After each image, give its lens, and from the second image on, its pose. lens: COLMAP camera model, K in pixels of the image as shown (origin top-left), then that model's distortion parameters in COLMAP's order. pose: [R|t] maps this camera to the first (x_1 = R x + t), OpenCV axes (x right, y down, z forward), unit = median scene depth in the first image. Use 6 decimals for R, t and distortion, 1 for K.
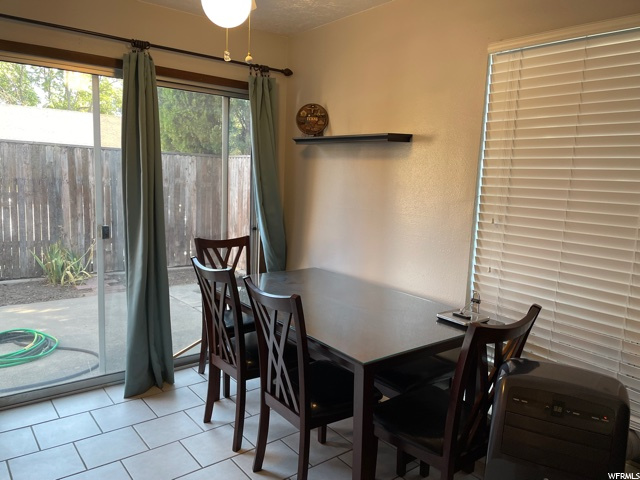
lens RADIAL K [[479.8, 0, 319.8], [0, 479.8, 239.3], [0, 0, 1]] dist [0.006117, 0.000240]
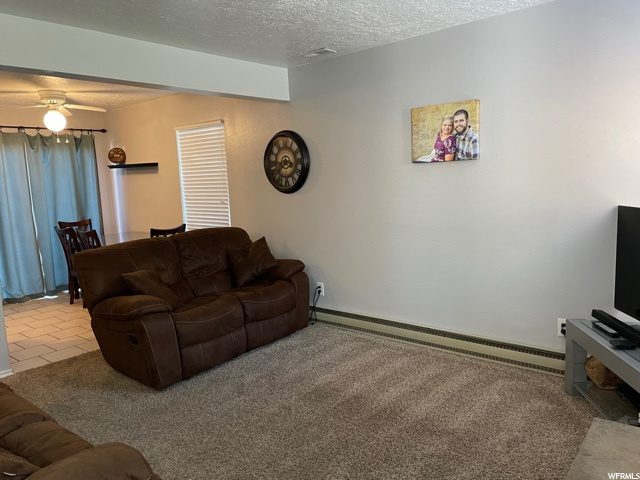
lens RADIAL K [[479.8, 0, 320.5], [0, 479.8, 241.1], [0, 0, 1]] dist [0.006117, 0.000240]
pose [[0.979556, -0.103239, 0.172659, 0.421669], [0.102715, 0.994639, 0.011995, 0.157261], [-0.172971, 0.005984, 0.984909, -1.066206]]
